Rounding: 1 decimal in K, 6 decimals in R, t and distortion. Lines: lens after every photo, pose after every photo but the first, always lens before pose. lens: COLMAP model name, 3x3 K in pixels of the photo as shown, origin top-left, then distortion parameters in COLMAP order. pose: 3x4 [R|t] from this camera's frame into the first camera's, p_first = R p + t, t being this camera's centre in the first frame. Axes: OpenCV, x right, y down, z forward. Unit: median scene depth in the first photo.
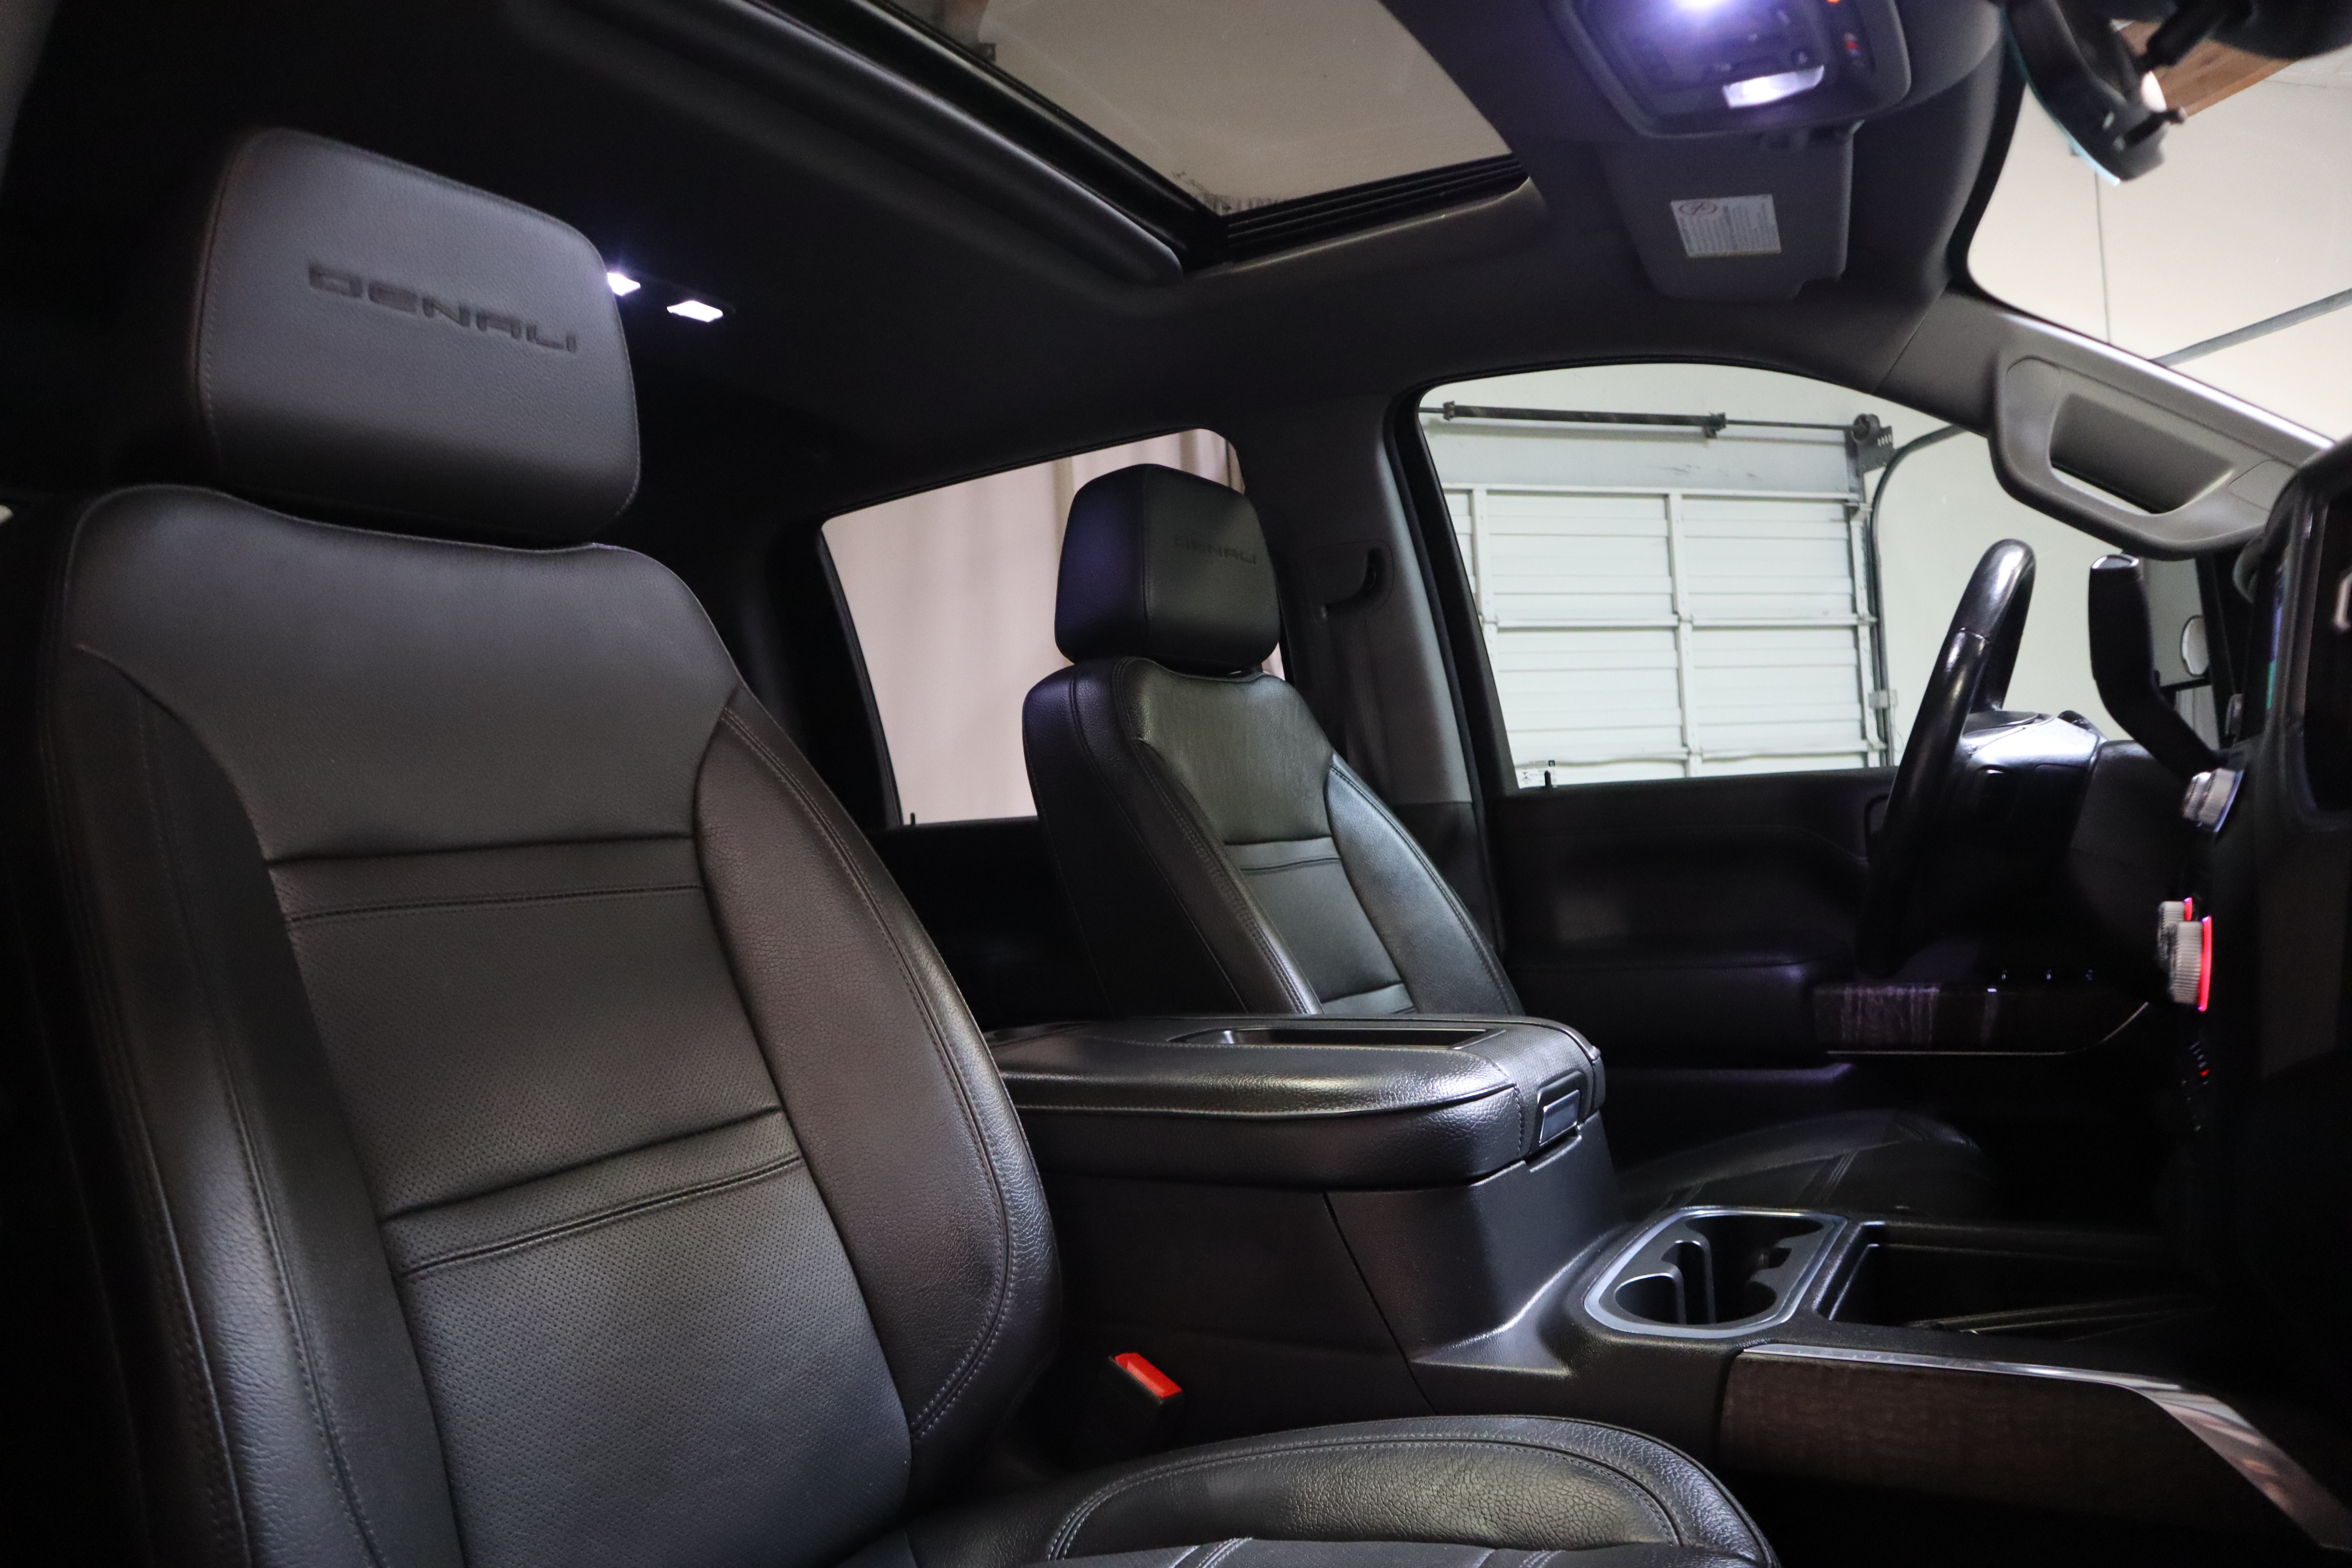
lens RADIAL K [[1641.8, 0, 1161.7], [0, 1641.8, 780.5], [0, 0, 1]] dist [-0.128808, 0.088642]
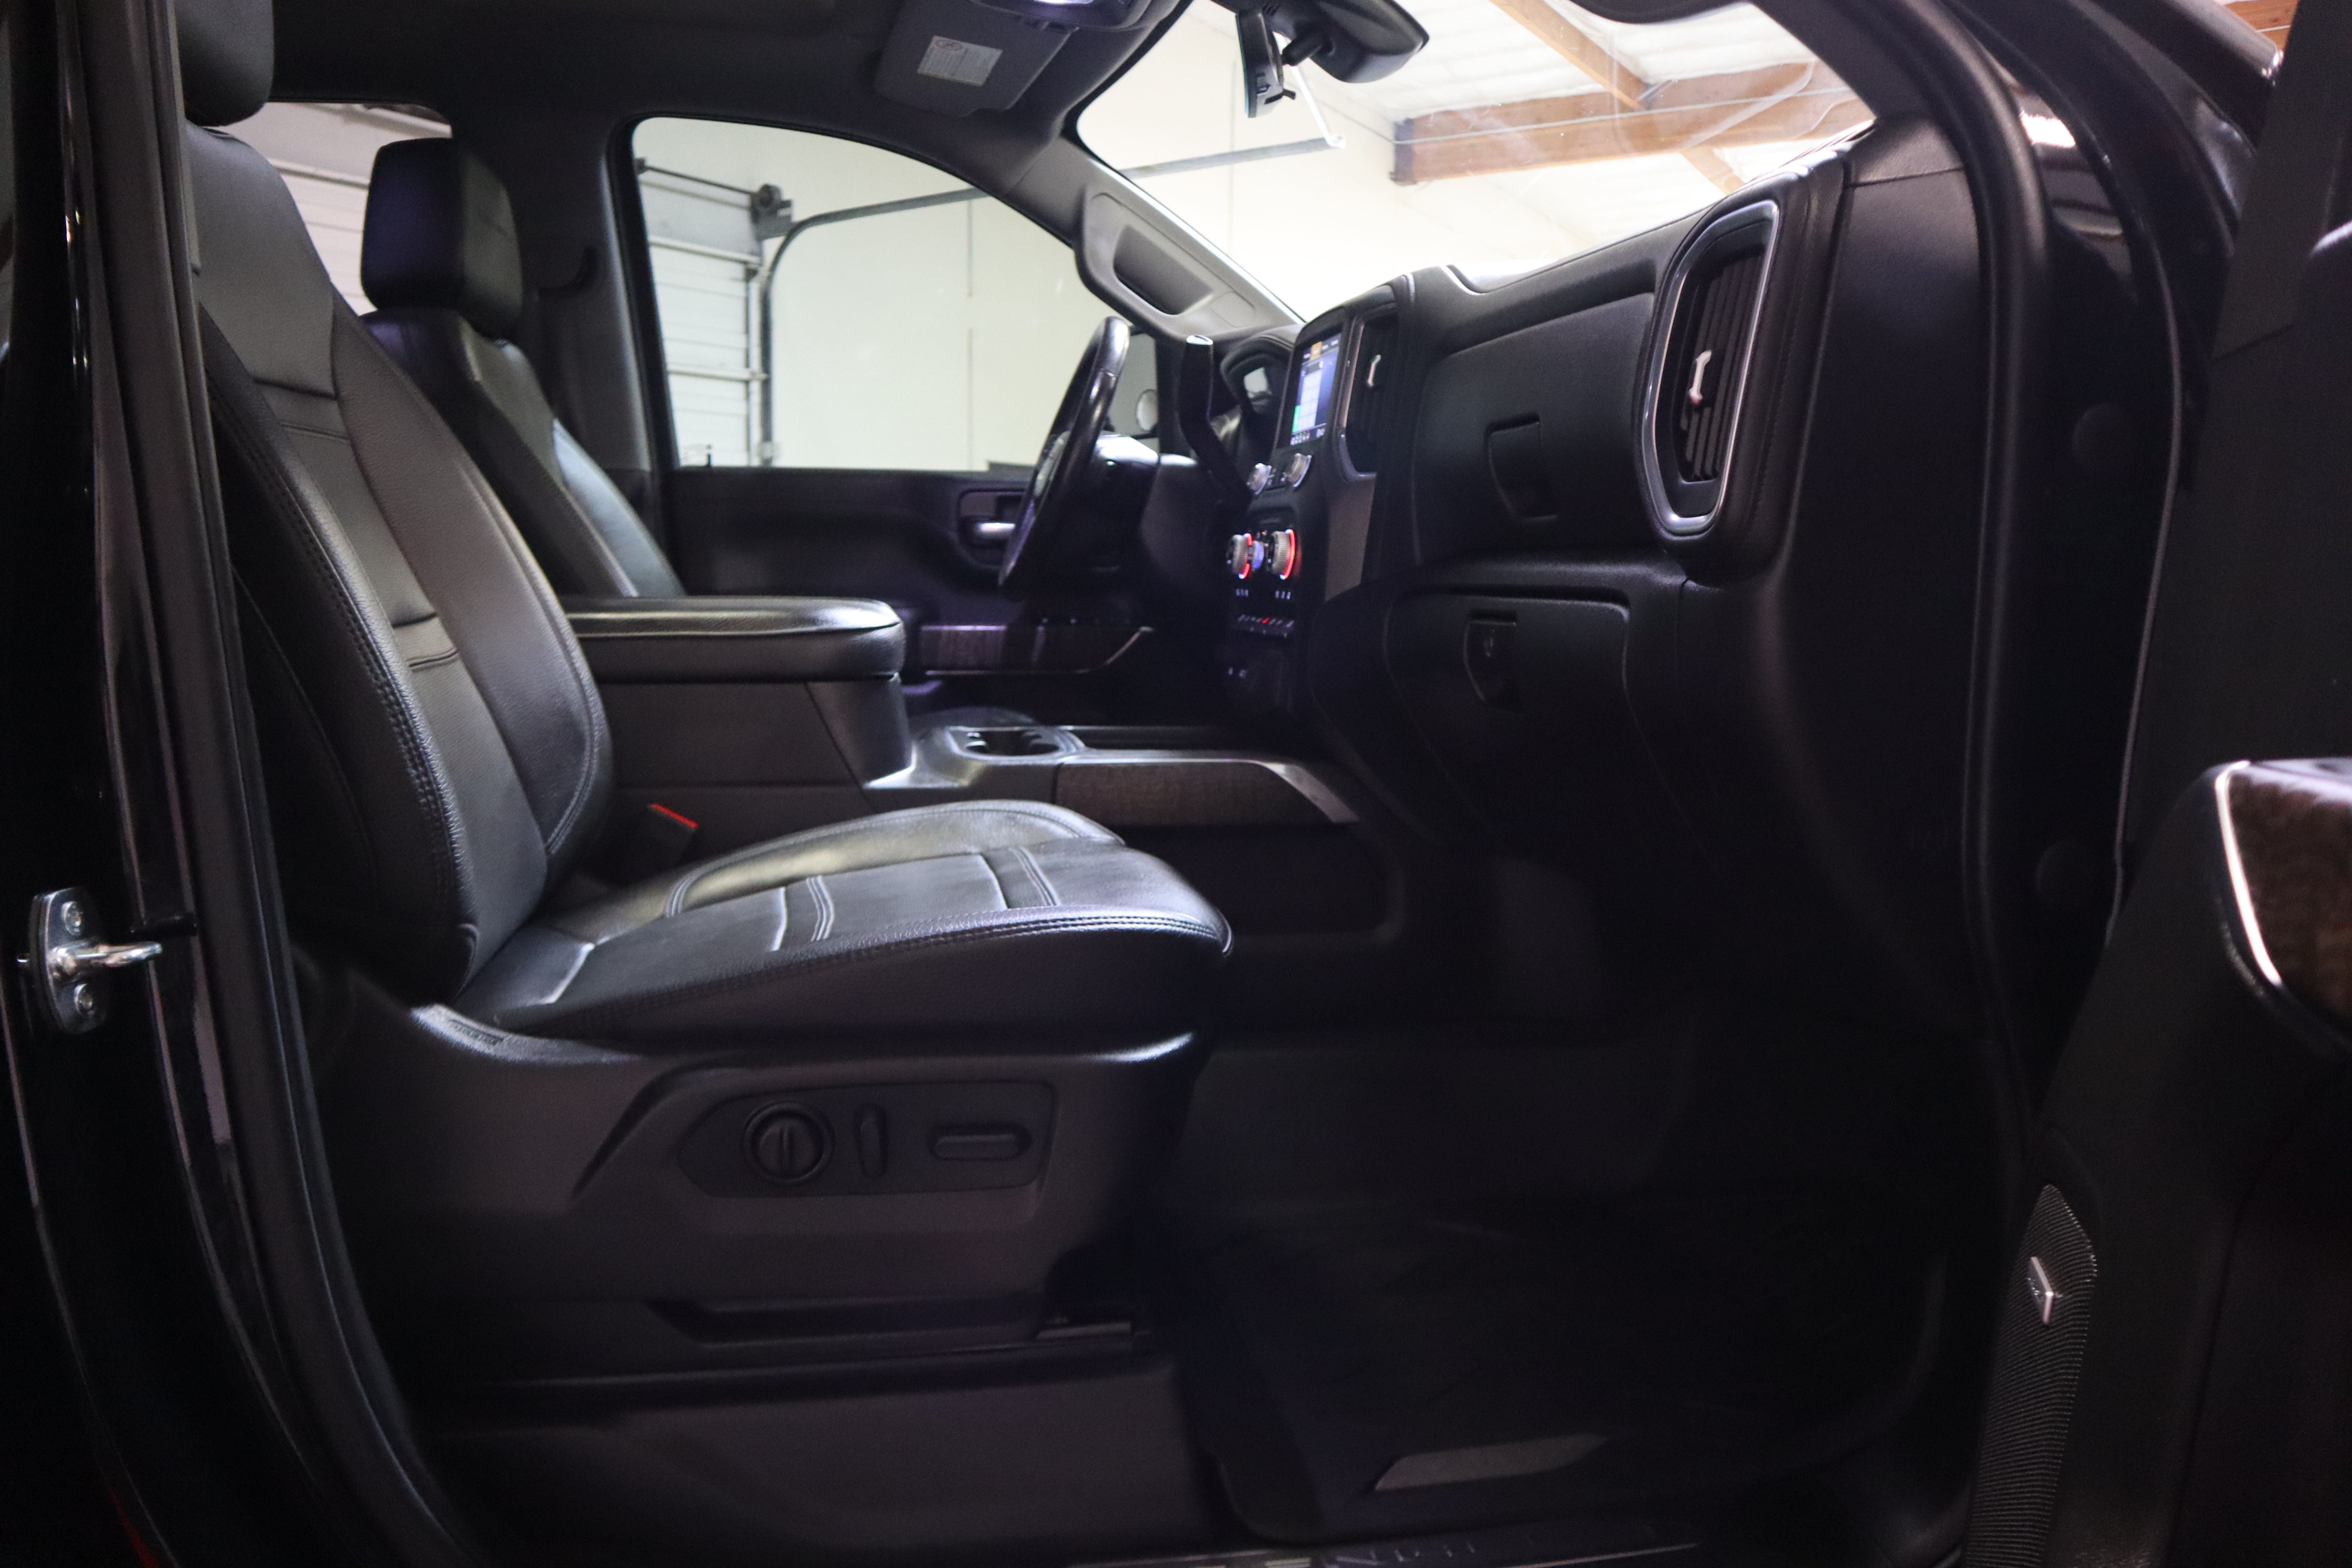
lens RADIAL K [[1641.8, 0, 1161.7], [0, 1641.8, 780.5], [0, 0, 1]] dist [-0.128808, 0.088642]
pose [[0.760520, -0.022350, 0.648930, -0.367234], [-0.076784, 0.989299, 0.124060, 0.074233], [-0.644759, -0.144177, 0.750666, -0.216058]]
